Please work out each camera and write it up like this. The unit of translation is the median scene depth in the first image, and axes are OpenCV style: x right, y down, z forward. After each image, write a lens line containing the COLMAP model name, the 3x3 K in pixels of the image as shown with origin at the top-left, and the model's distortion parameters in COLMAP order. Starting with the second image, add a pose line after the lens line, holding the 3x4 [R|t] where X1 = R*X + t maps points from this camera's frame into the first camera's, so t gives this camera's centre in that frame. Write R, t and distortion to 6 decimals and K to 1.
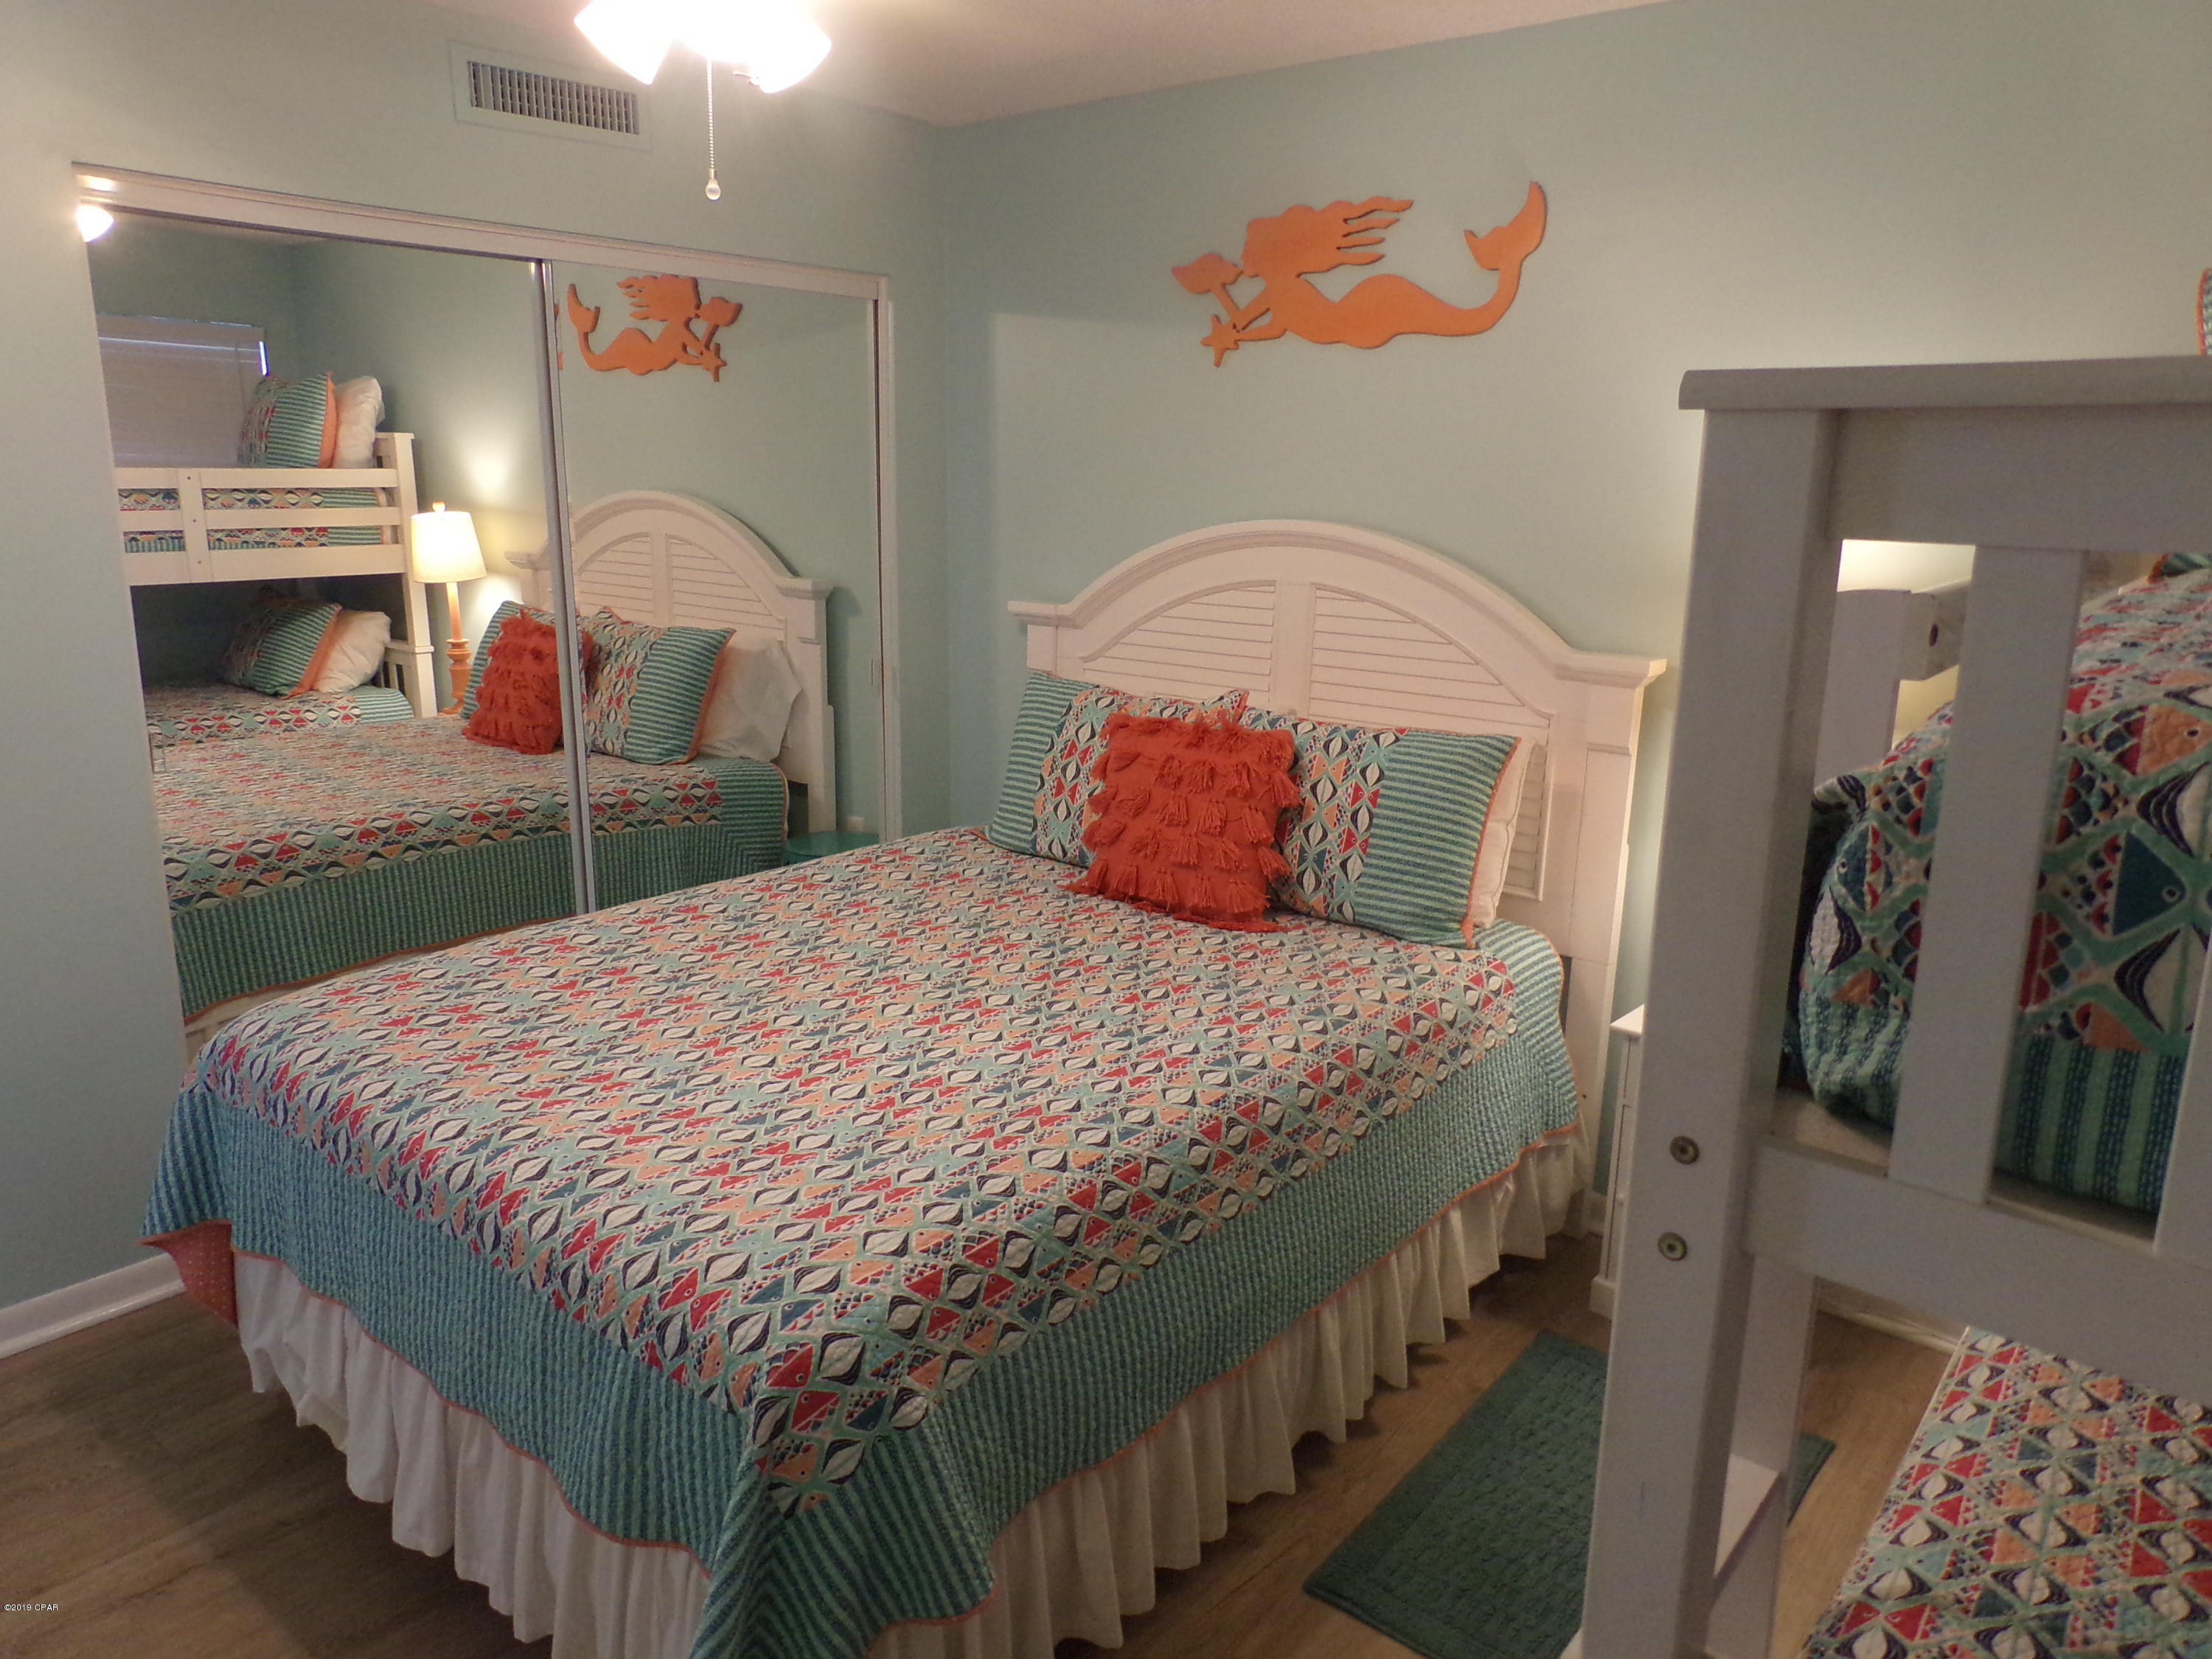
lens RADIAL K [[1498.0, 0, 1113.4], [0, 1498.0, 852.2], [0, 0, 1]] dist [0.016694, -0.027276]
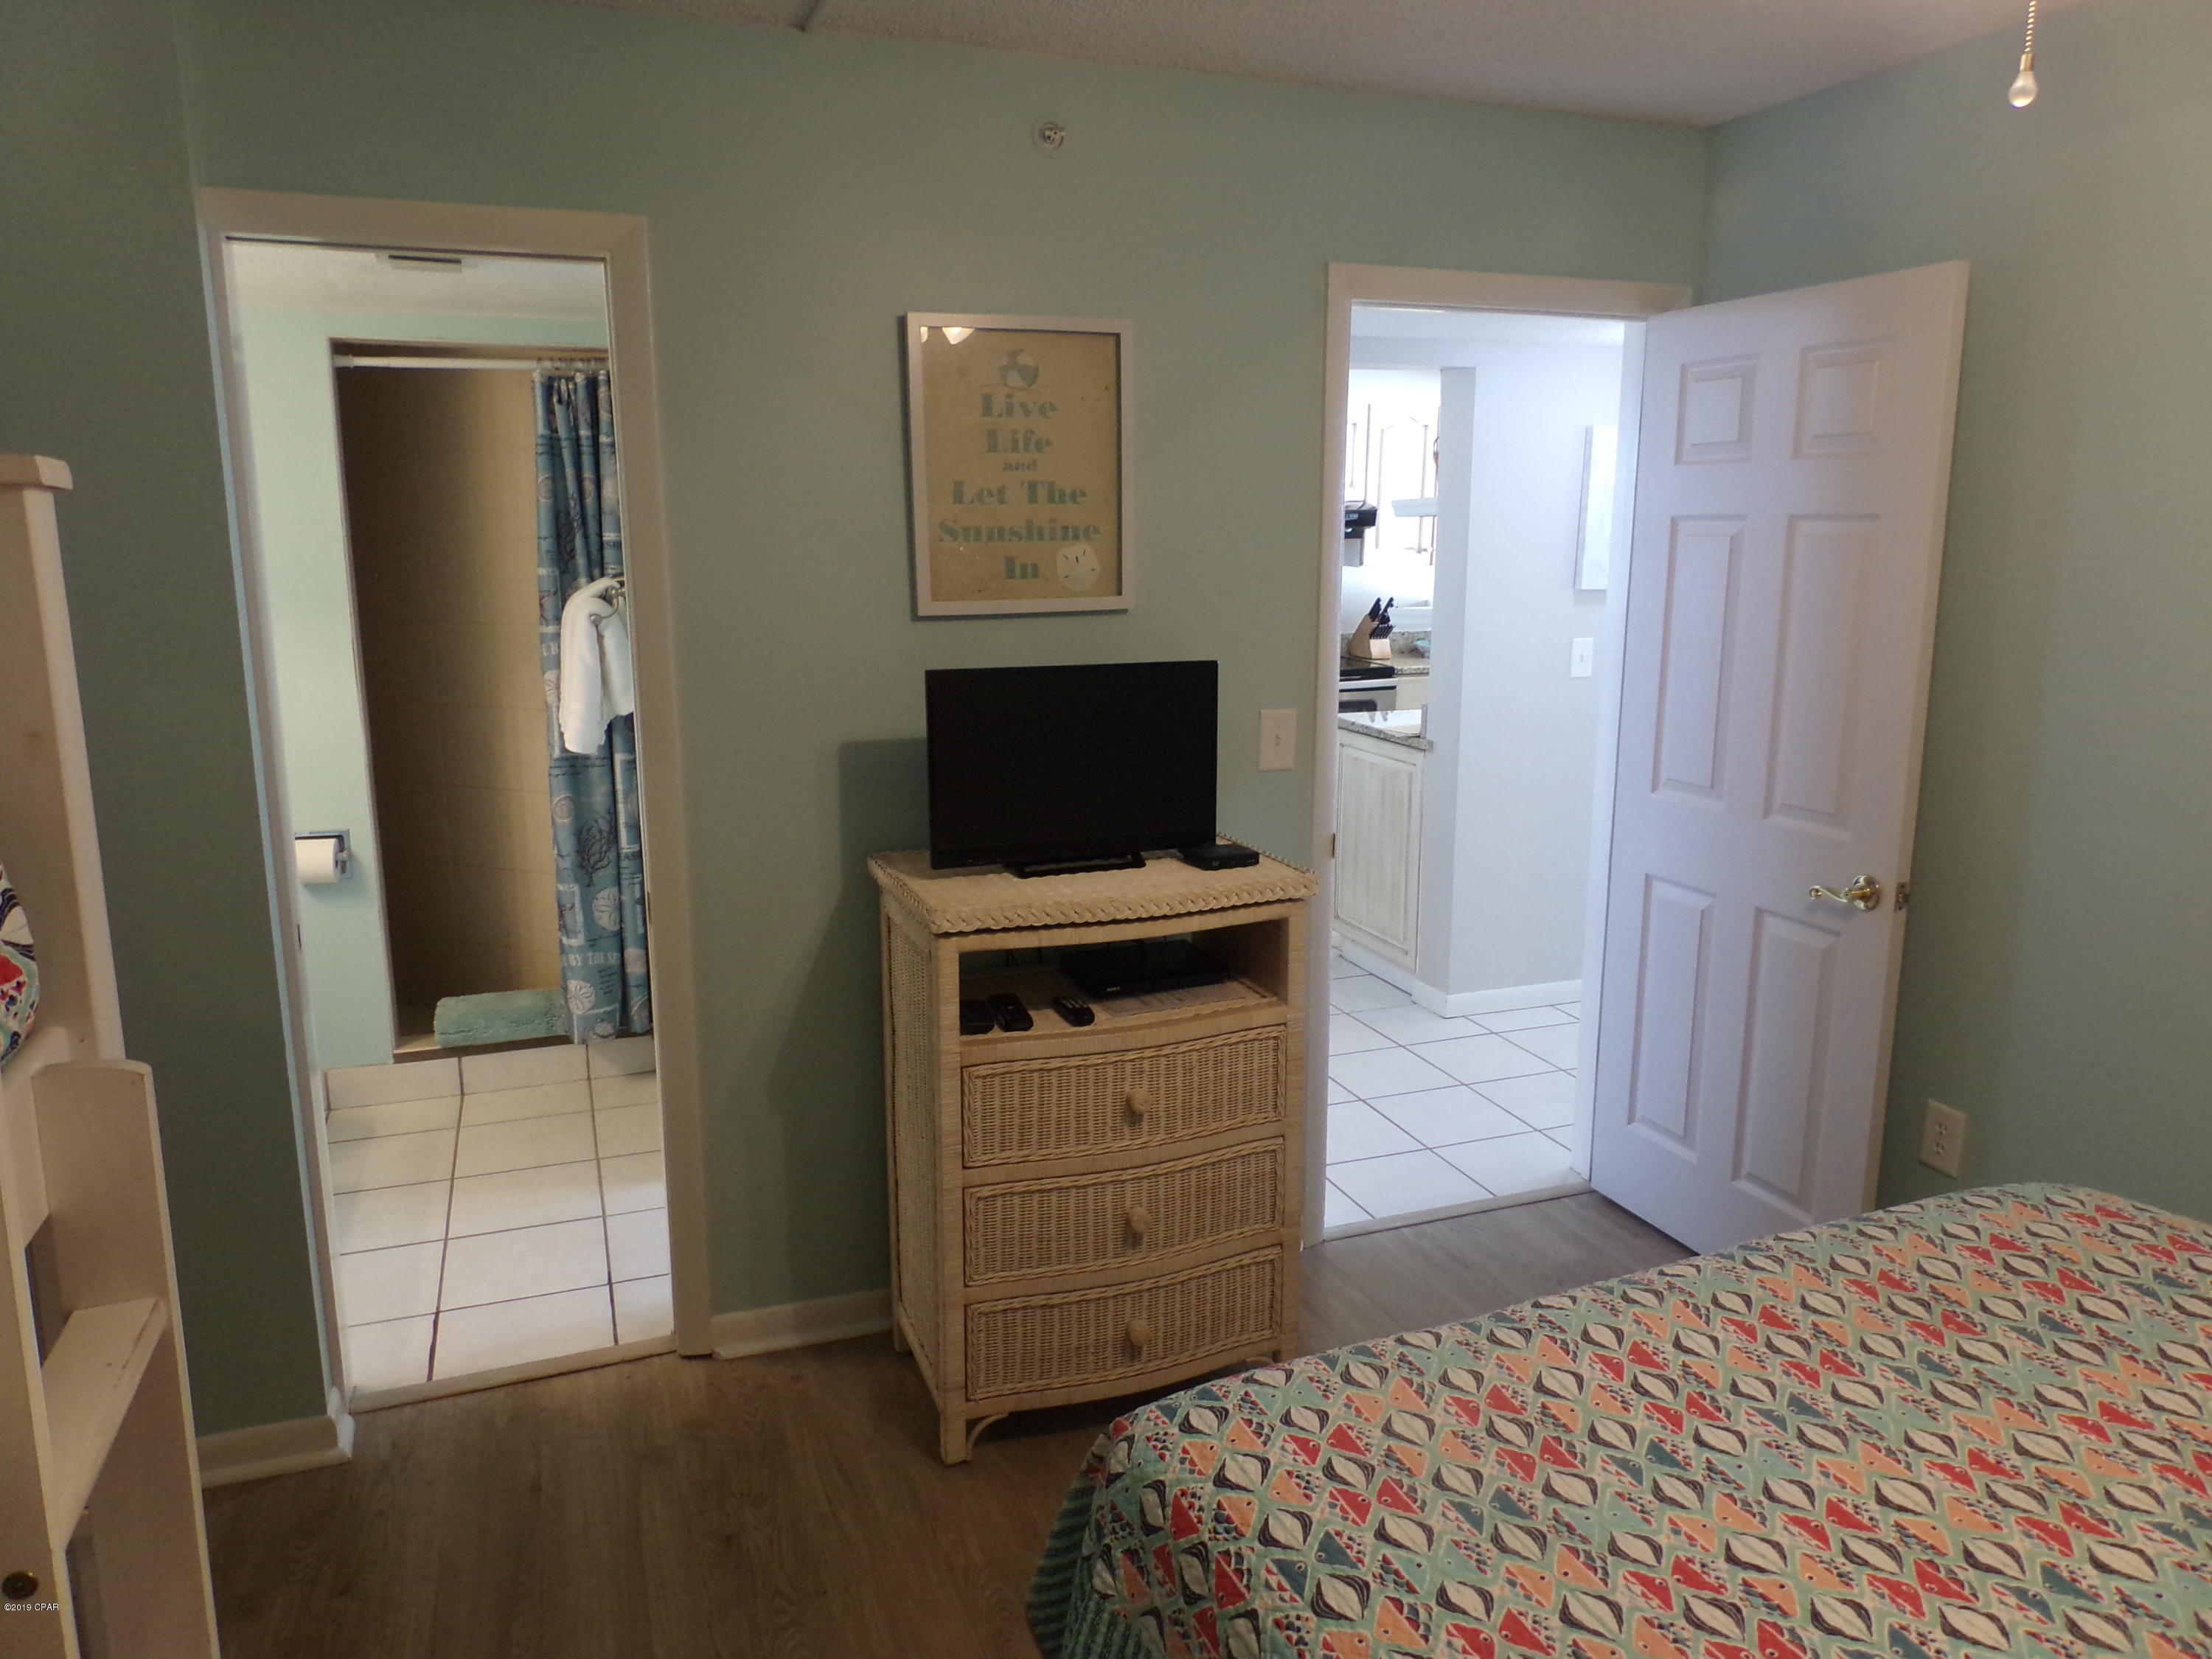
lens RADIAL K [[1498.0, 0, 1123.3], [0, 1498.0, 839.1], [0, 0, 1]] dist [0.016694, -0.027276]
pose [[-0.502276, 0.152027, -0.851238, 0.451690], [-0.213165, 0.932274, 0.292278, -0.247777], [0.838021, 0.328258, -0.435852, 1.013303]]
